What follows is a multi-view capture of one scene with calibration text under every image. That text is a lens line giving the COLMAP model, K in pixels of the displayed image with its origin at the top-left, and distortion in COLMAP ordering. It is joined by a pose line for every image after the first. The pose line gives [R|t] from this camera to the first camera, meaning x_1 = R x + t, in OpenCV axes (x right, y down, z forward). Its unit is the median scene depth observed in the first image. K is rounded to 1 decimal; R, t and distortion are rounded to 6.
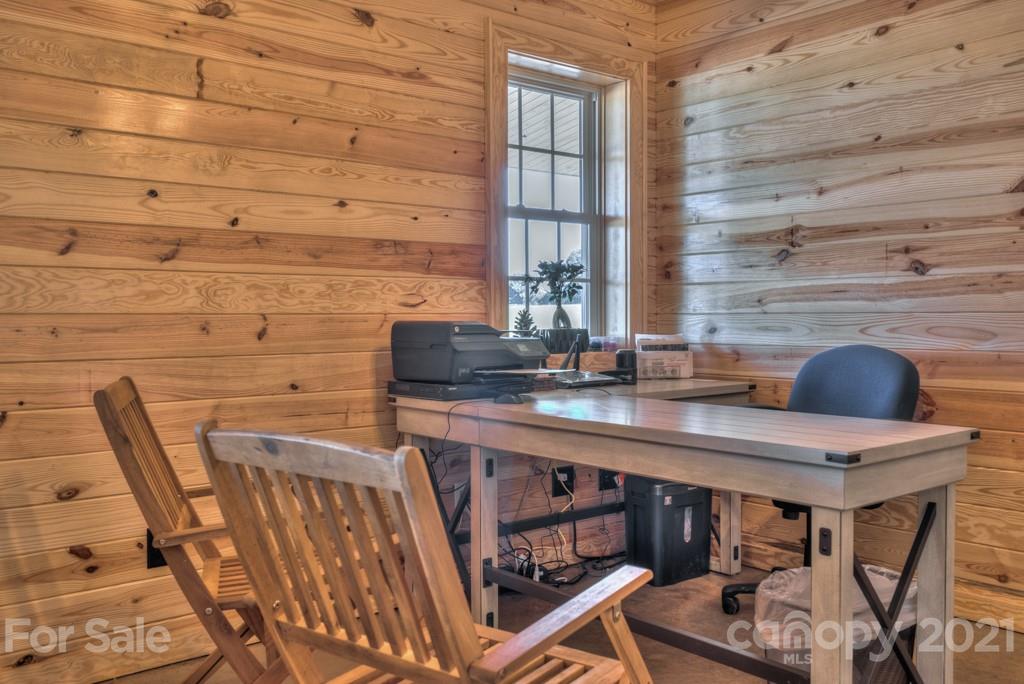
lens RADIAL K [[913.8, 0, 511.0], [0, 913.8, 340.7], [0, 0, 1]] dist [-0.012142, 0.007072]
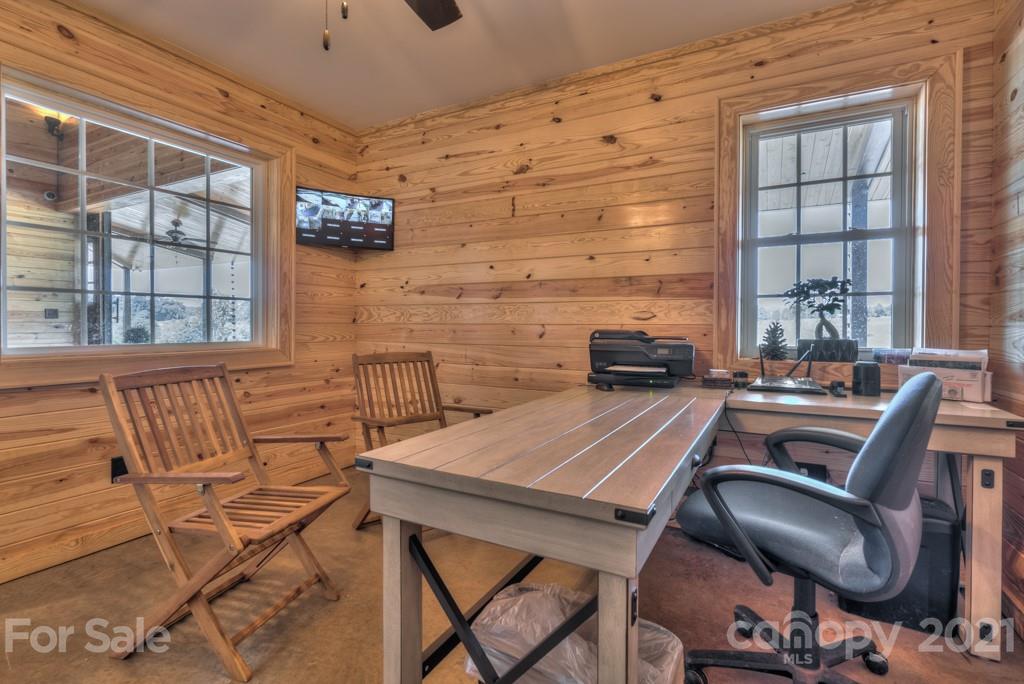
lens RADIAL K [[480.2, 0, 513.4], [0, 480.2, 325.8], [0, 0, 1]] dist [-0.000168, 0.000071]
pose [[0.364156, 0.010670, -0.931277, 0.530889], [-0.028576, 0.999592, 0.000278, -0.021548], [0.930899, 0.026511, 0.364312, 0.511131]]
